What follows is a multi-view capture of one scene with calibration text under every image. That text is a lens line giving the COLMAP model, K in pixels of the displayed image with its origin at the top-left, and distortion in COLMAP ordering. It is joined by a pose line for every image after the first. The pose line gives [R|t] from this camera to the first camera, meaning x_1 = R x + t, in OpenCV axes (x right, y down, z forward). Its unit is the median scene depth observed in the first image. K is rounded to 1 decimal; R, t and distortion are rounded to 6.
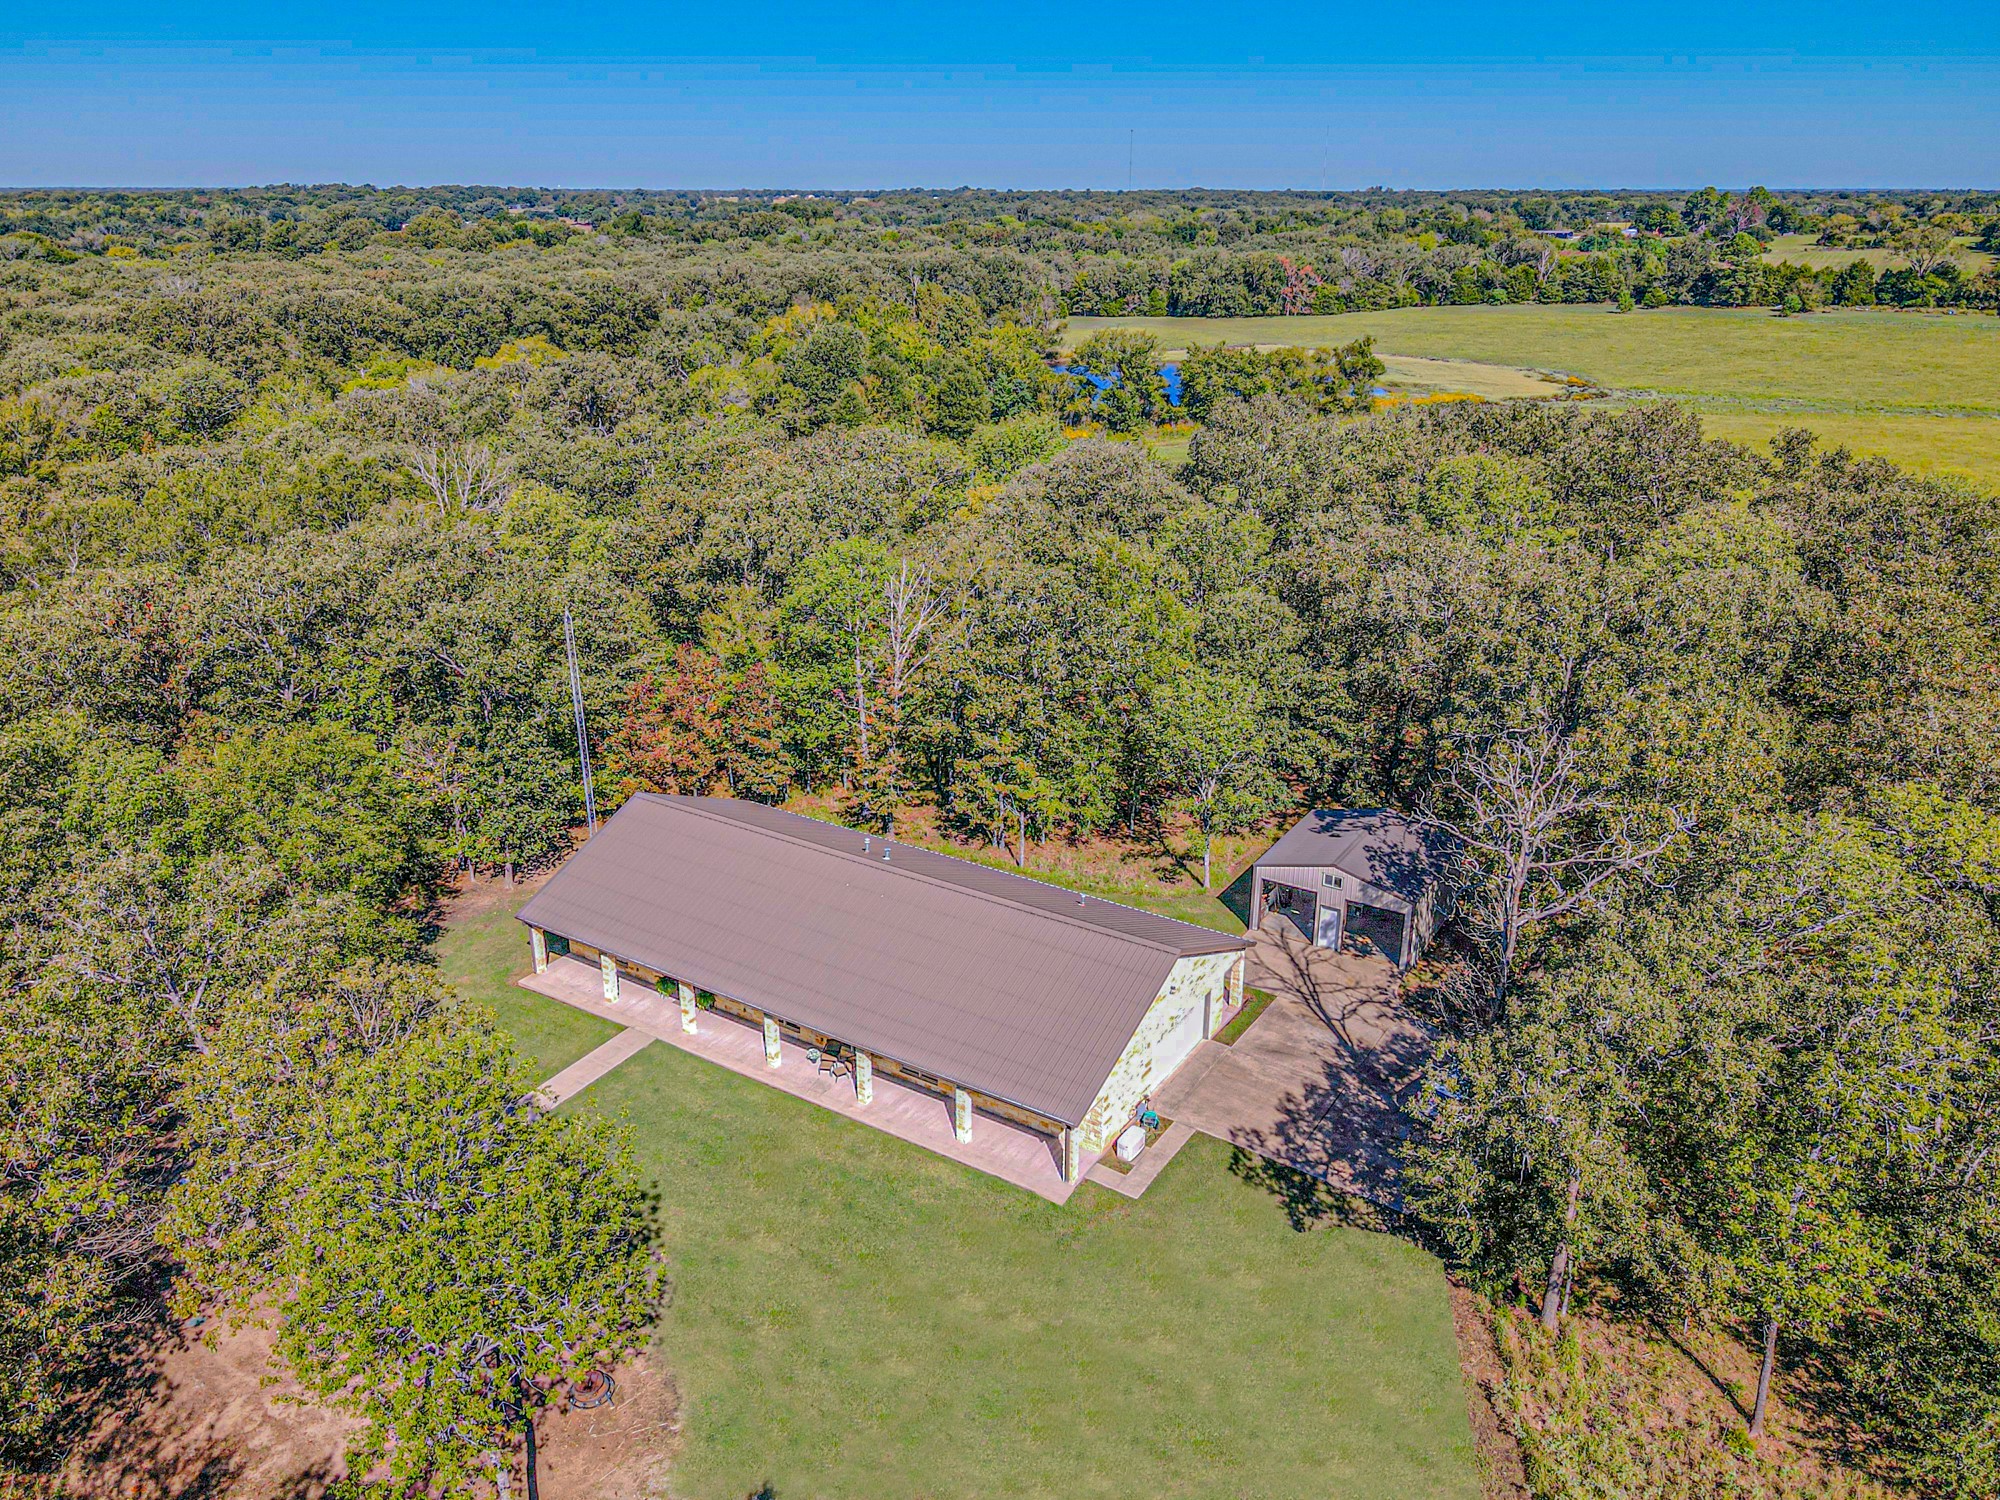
lens RADIAL K [[1481.2, 0, 1000.0], [0, 1481.2, 750.0], [0, 0, 1]] dist [0.013274, 0.002905]
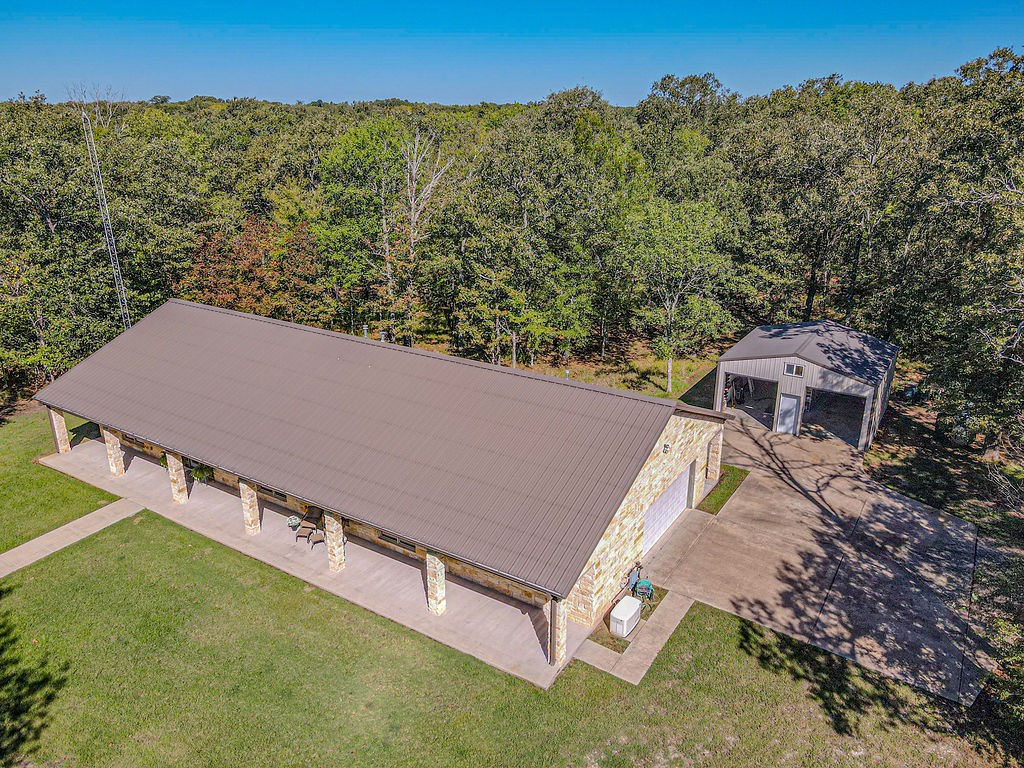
lens RADIAL K [[743.9, 0, 512.0], [0, 743.9, 384.0], [0, 0, 1]] dist [0.024199, -0.001991]
pose [[0.999983, -0.000170, -0.005776, 0.020402], [0.000043, 0.999759, -0.021955, 0.118043], [0.005779, 0.021954, 0.999742, 0.476236]]
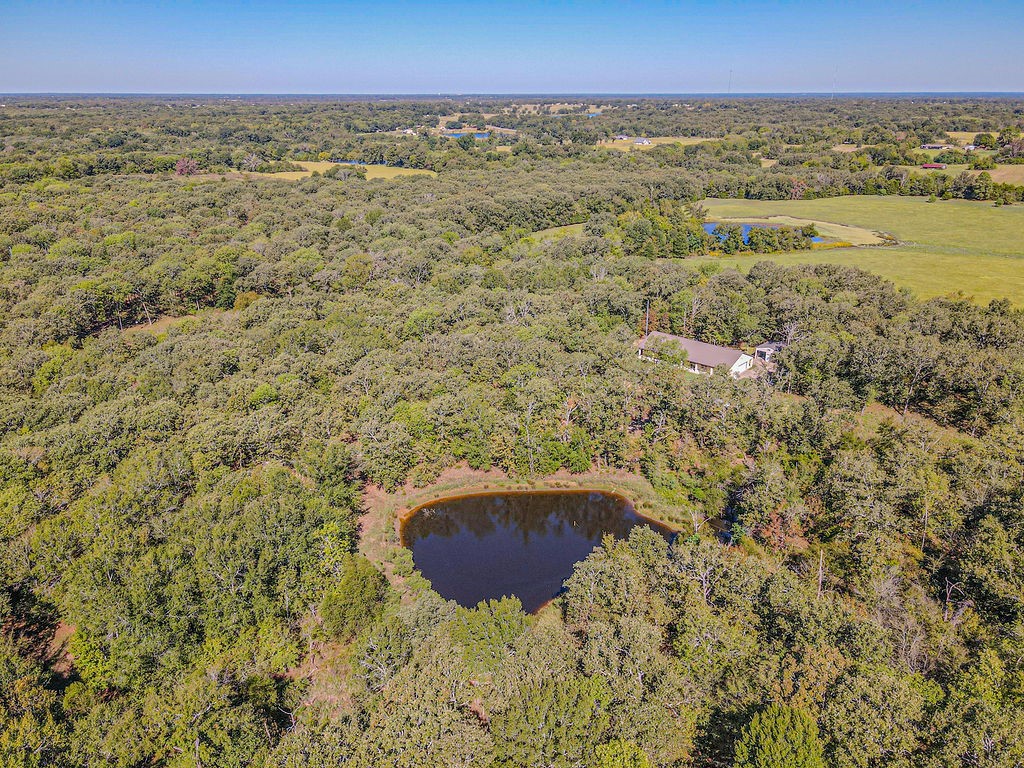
lens RADIAL K [[758.4, 0, 512.0], [0, 758.4, 384.0], [0, 0, 1]] dist [0.013274, 0.002905]
pose [[0.984519, 0.062646, -0.163698, -0.320963], [-0.061767, 0.998036, 0.010459, 0.278751], [0.164032, -0.000186, 0.986455, -2.440522]]
